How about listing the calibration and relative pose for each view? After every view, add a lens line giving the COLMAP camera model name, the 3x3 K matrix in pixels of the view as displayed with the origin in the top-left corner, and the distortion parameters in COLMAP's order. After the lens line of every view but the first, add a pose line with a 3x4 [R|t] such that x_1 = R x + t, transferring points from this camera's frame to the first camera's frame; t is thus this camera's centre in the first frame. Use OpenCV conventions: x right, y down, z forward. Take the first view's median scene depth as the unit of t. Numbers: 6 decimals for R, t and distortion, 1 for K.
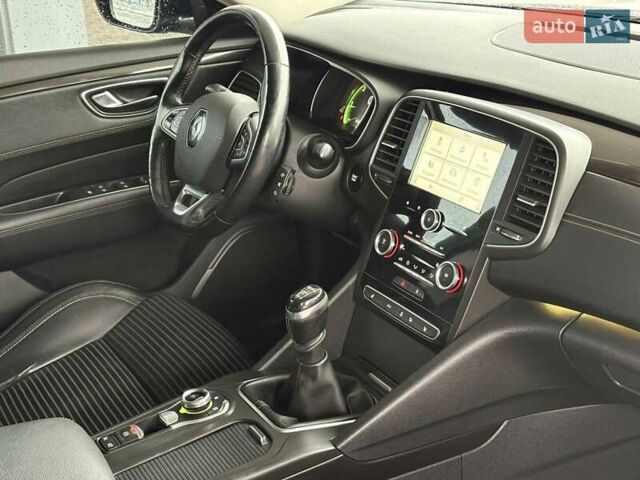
lens RADIAL K [[973.9, 0, 320.0], [0, 973.9, 240.0], [0, 0, 1]] dist [0.068355, 0.038012]
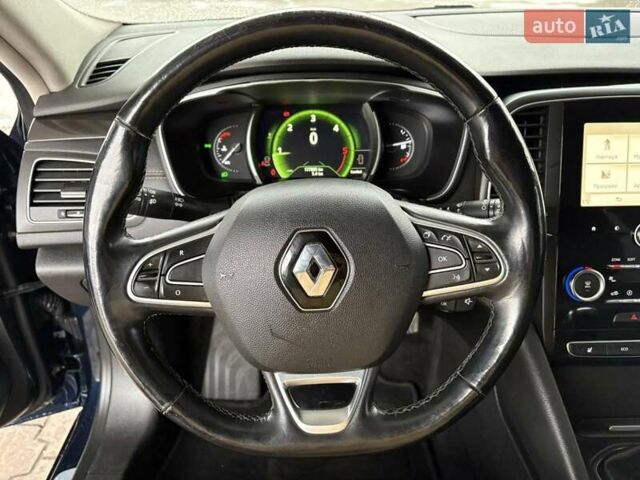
lens RADIAL K [[492.4, 0, 307.6], [0, 492.4, 241.2], [0, 0, 1]] dist [0.047937, -0.037770]
pose [[0.505847, -0.417965, 0.754602, -0.354620], [0.315082, 0.903858, 0.289421, -0.227265], [-0.803021, 0.091359, 0.588907, 0.951654]]
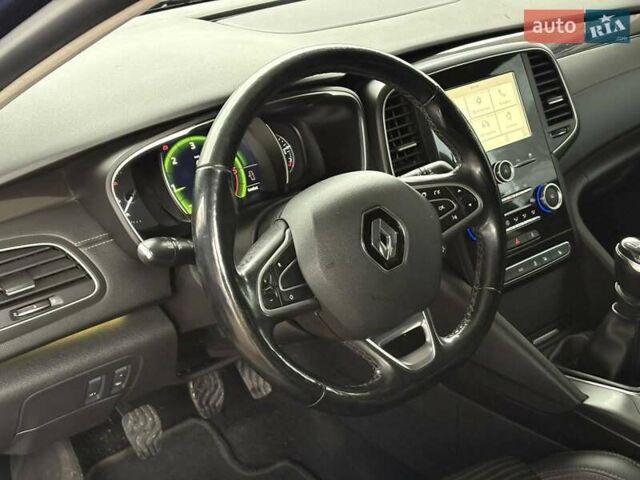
lens RADIAL K [[973.9, 0, 320.0], [0, 973.9, 240.0], [0, 0, 1]] dist [0.068355, 0.038012]
pose [[-0.148533, -0.361989, 0.920273, -0.789594], [0.408004, 0.825267, 0.390471, -0.421220], [-0.900817, 0.433472, 0.025113, 1.138017]]
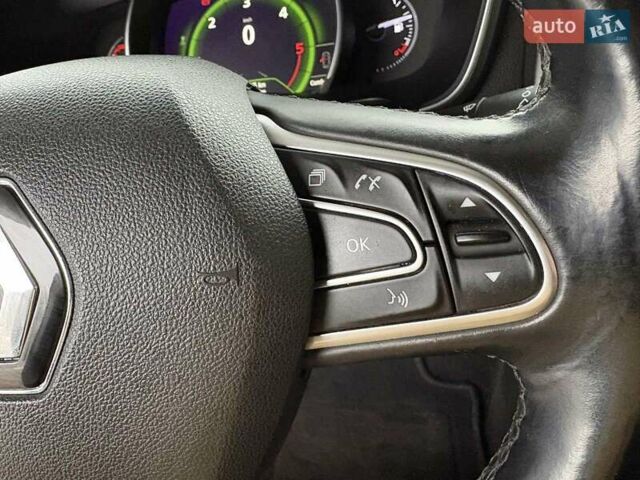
lens RADIAL K [[480.5, 0, 276.0], [0, 480.5, 236.8], [0, 0, 1]] dist [-0.001805, -0.001517]
pose [[0.650627, -0.496052, 0.574992, -0.156814], [0.425899, 0.865237, 0.264528, -0.139027], [-0.628724, 0.072779, 0.774215, 0.997556]]
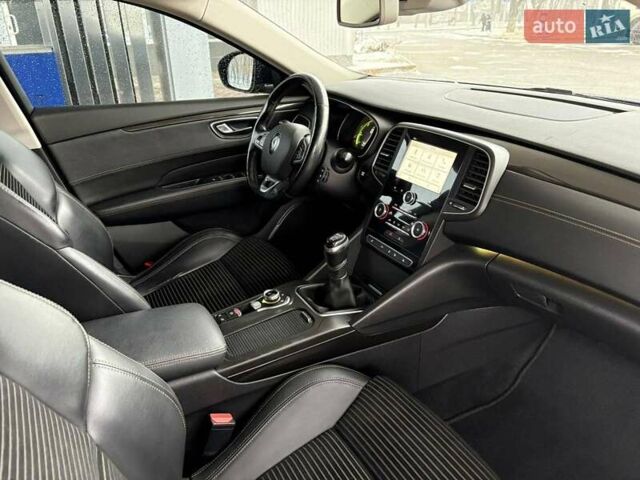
lens RADIAL K [[492.4, 0, 307.6], [0, 492.4, 241.2], [0, 0, 1]] dist [0.047937, -0.037770]
pose [[0.998635, 0.032796, -0.040657, -0.026718], [-0.030674, 0.998188, 0.051761, 0.016301], [0.042281, -0.050444, 0.997832, 0.112429]]
